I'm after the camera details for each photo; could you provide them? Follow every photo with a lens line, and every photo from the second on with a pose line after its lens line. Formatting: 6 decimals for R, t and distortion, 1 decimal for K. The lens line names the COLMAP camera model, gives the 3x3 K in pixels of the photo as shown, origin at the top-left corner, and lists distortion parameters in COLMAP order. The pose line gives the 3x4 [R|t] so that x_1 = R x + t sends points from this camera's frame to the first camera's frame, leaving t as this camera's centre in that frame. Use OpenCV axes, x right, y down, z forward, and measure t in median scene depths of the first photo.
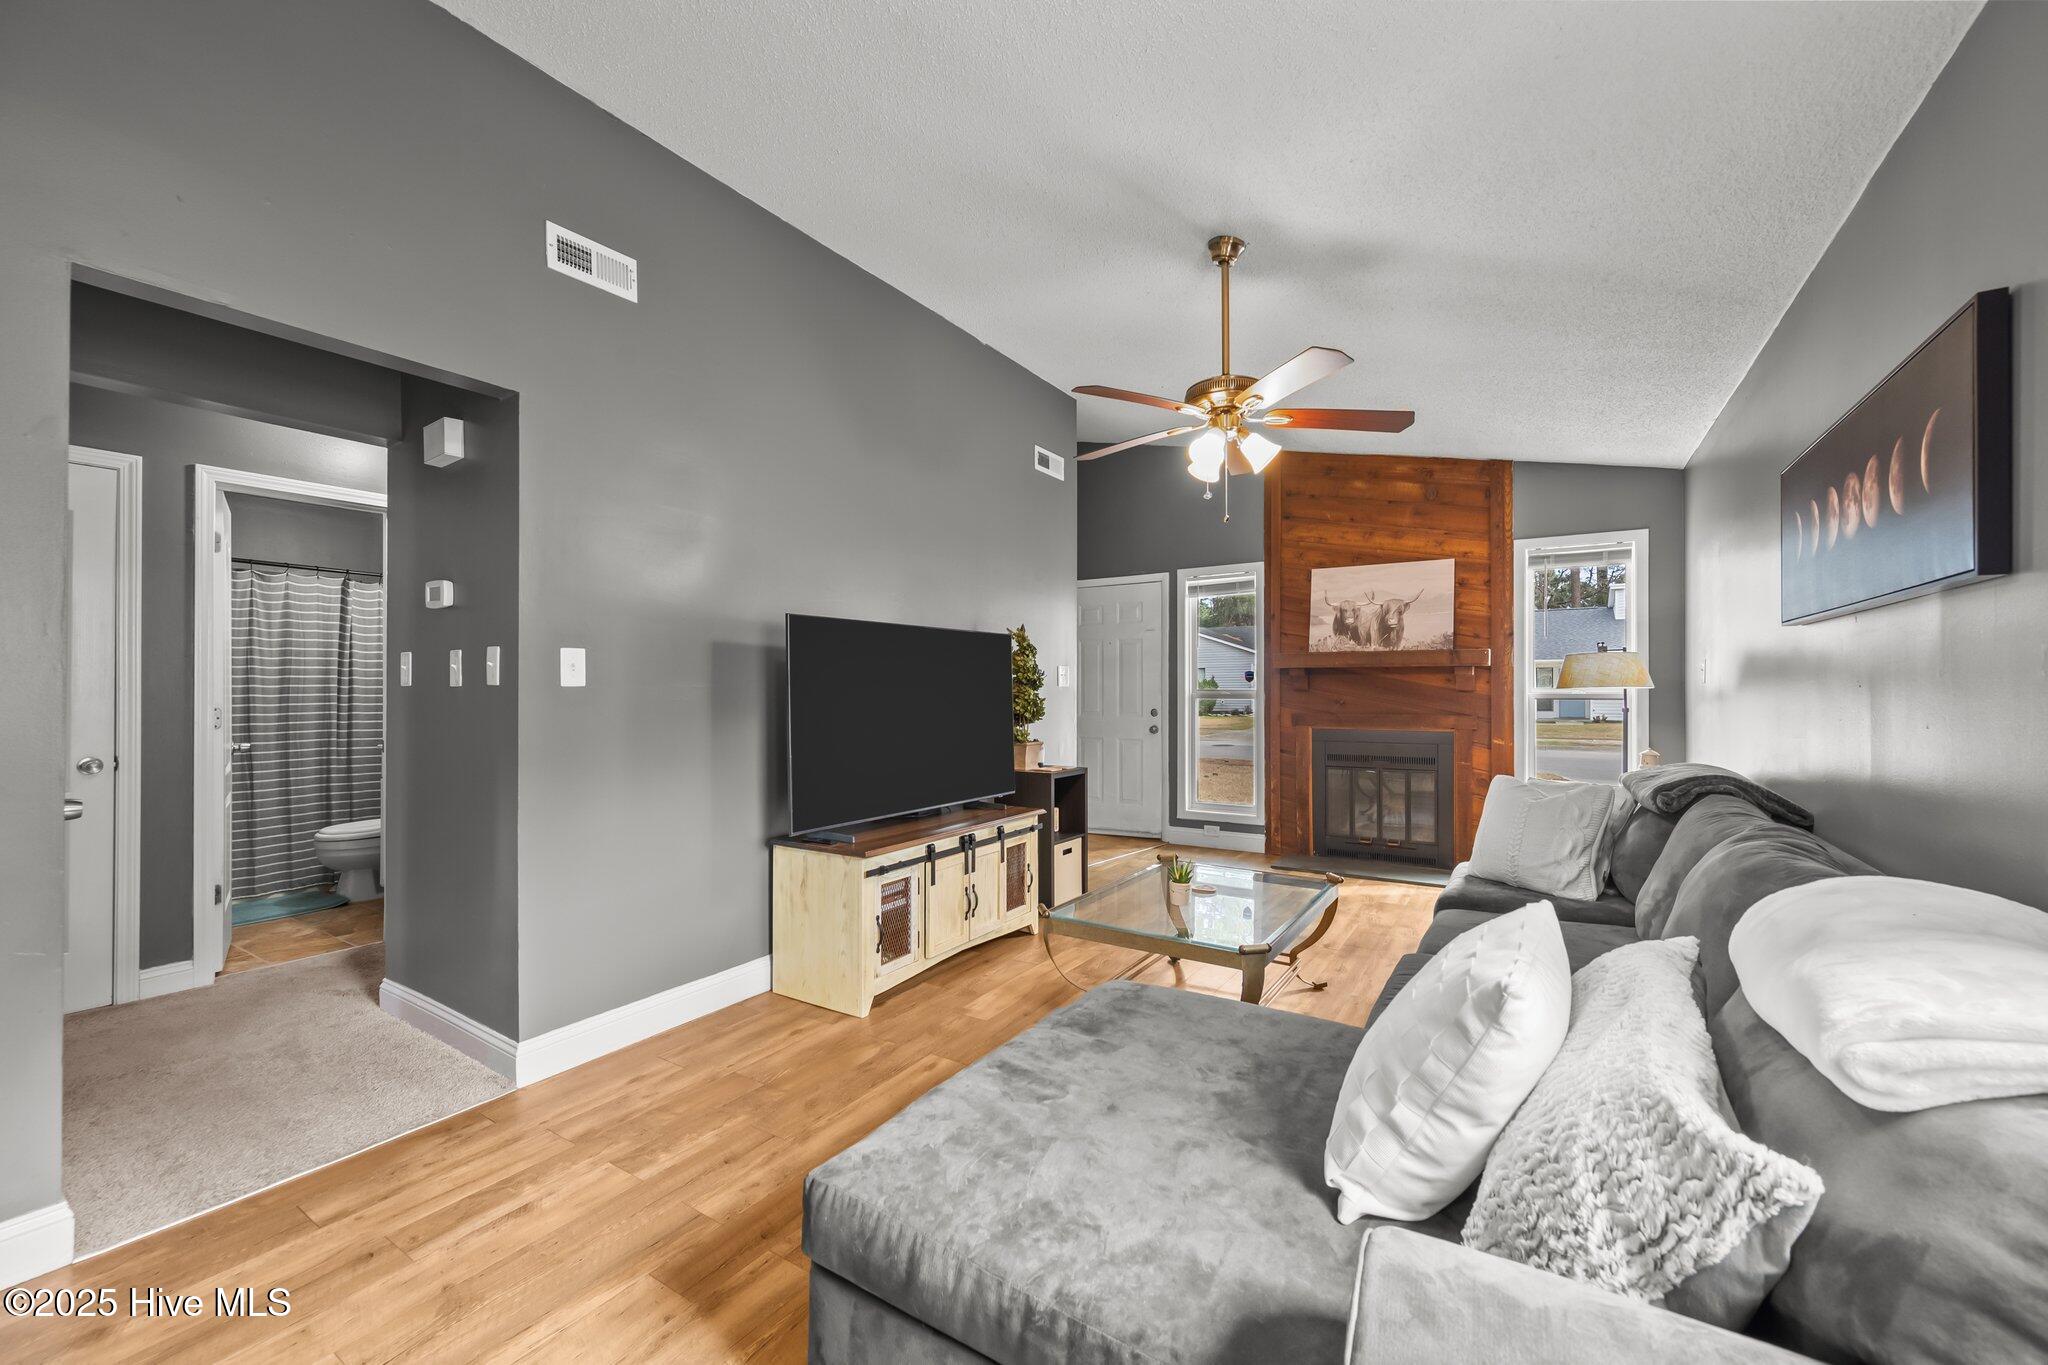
lens RADIAL K [[808.0, 0, 1030.5], [0, 808.0, 684.8], [0, 0, 1]] dist [0.001601, 0.000064]
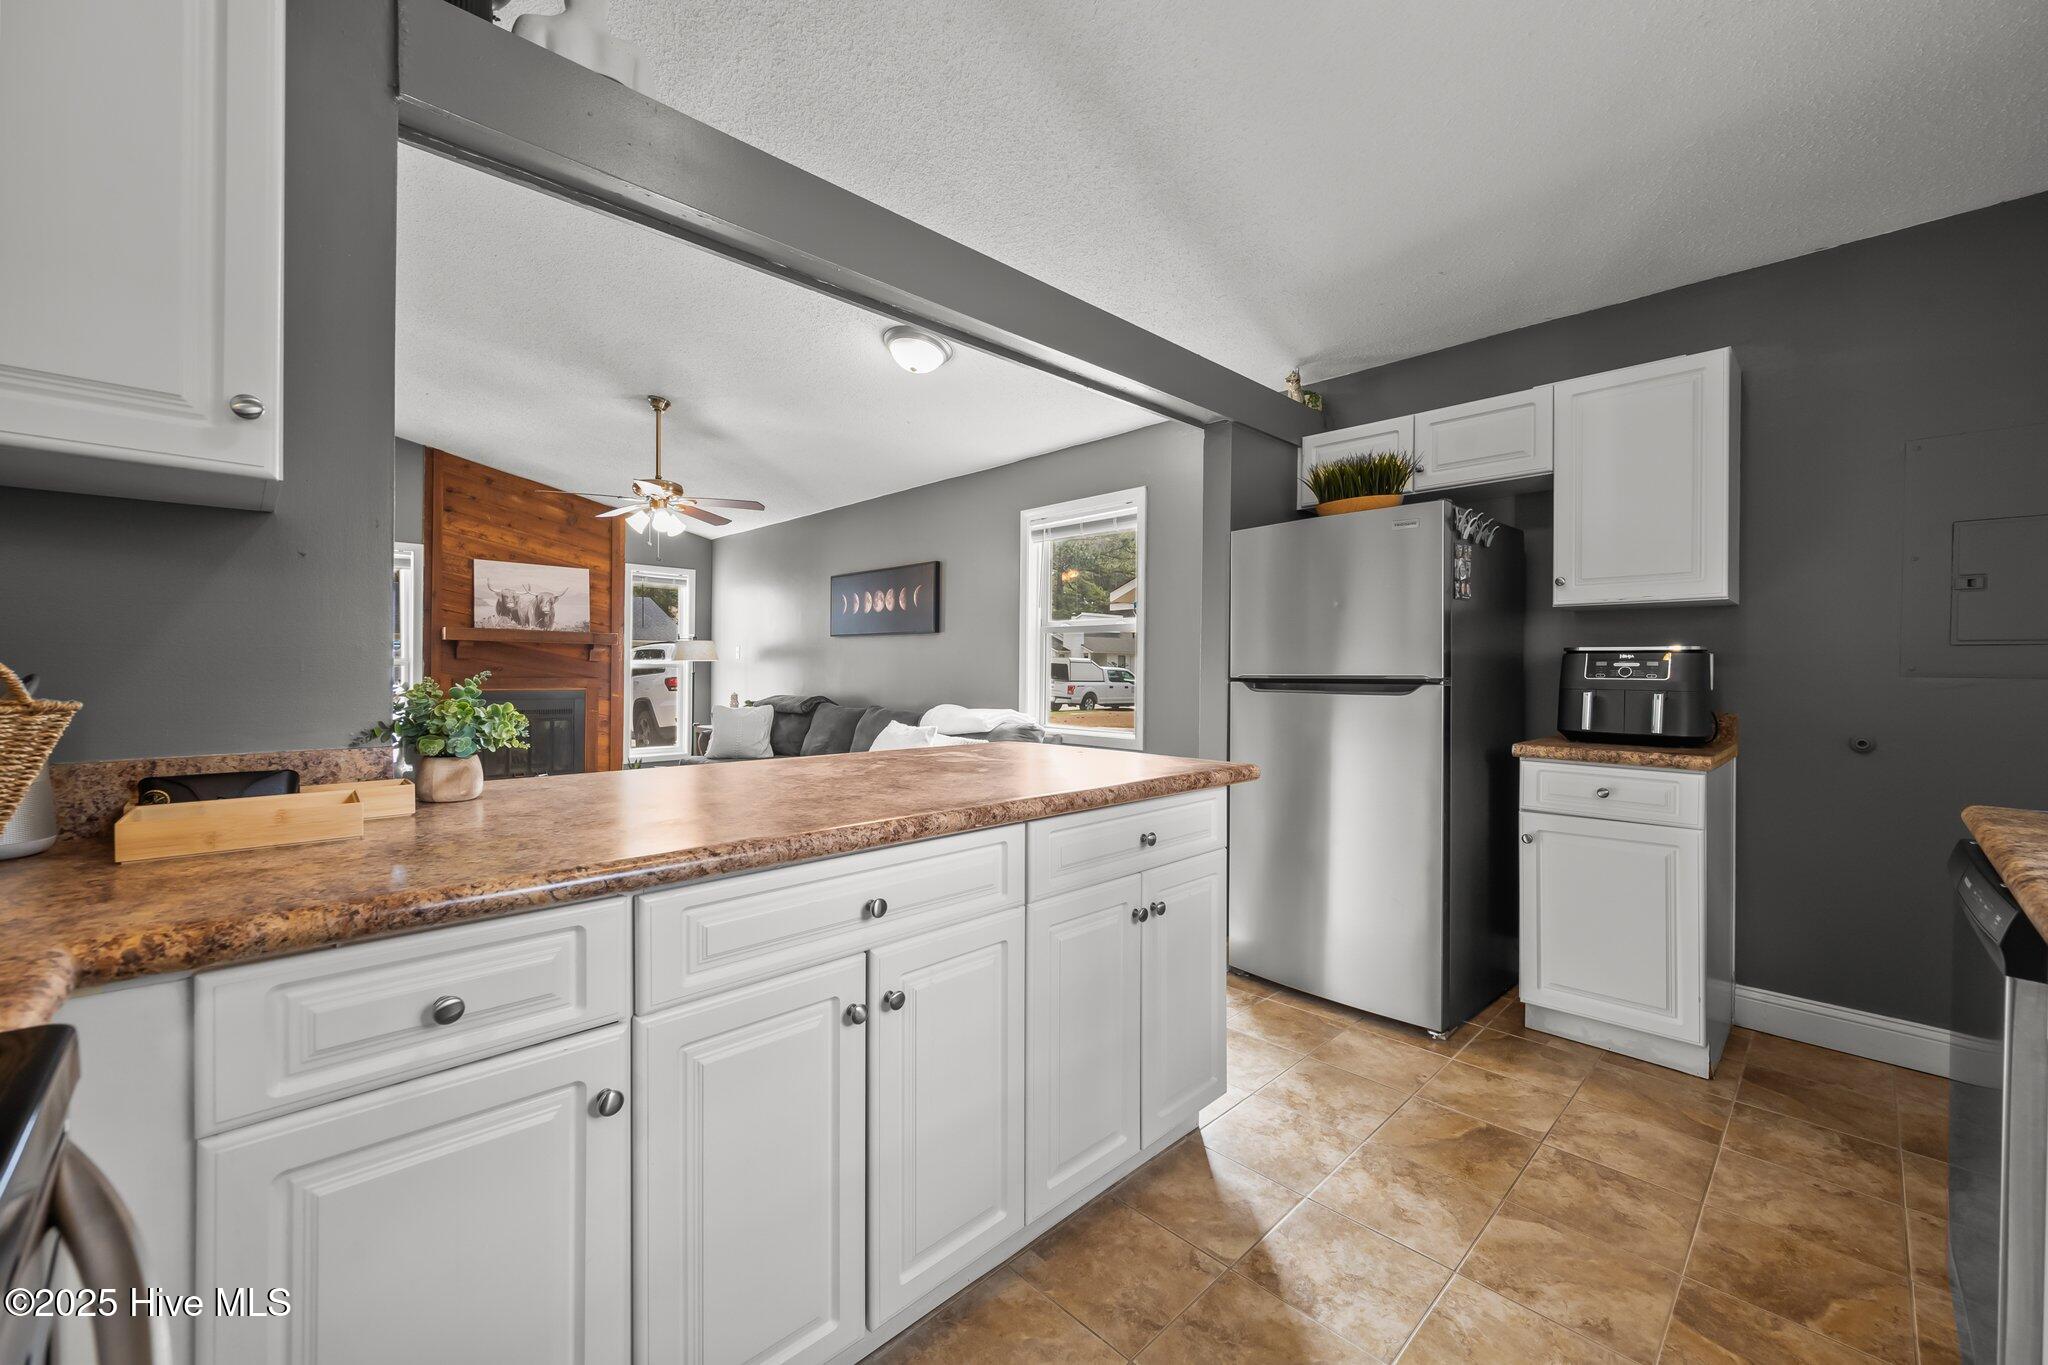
lens RADIAL K [[809.4, 0, 1028.5], [0, 809.4, 676.3], [0, 0, 1]] dist [0.000273, 0.000283]
pose [[0.229966, -0.004521, 0.973188, -0.809564], [-0.015016, 0.999854, 0.008193, 0.012565], [-0.973083, -0.016498, 0.229865, -0.112055]]
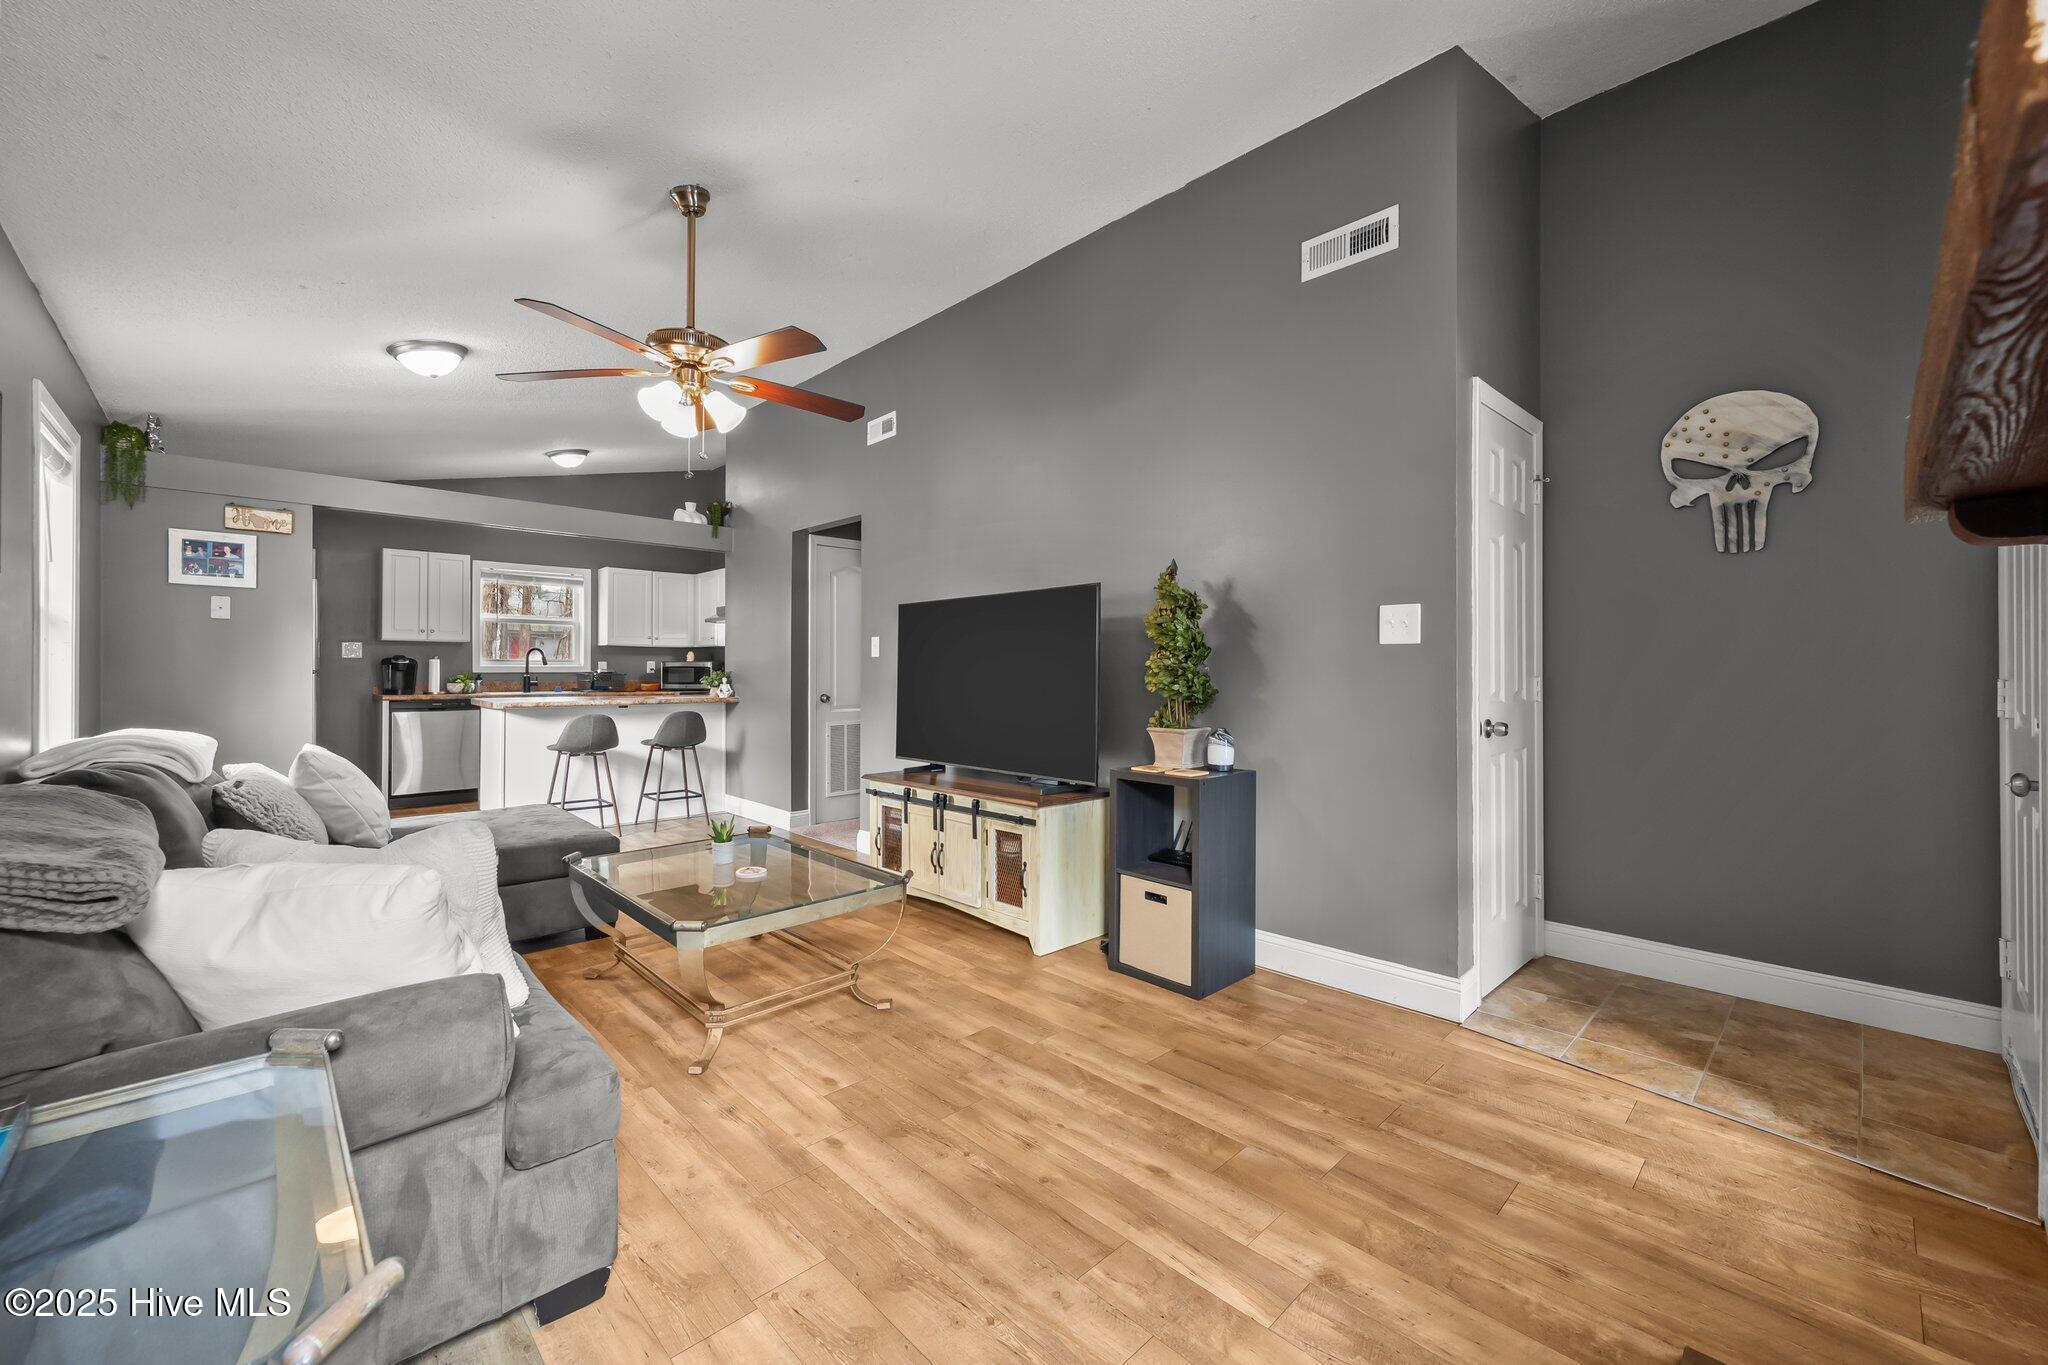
lens RADIAL K [[816.1, 0, 1025.6], [0, 816.1, 663.5], [0, 0, 1]] dist [0.001024, -0.000078]
pose [[-0.236759, -0.006545, -0.971546, 0.703457], [0.005319, 0.999954, -0.008032, 0.020435], [0.971554, -0.007069, -0.236714, 1.039152]]
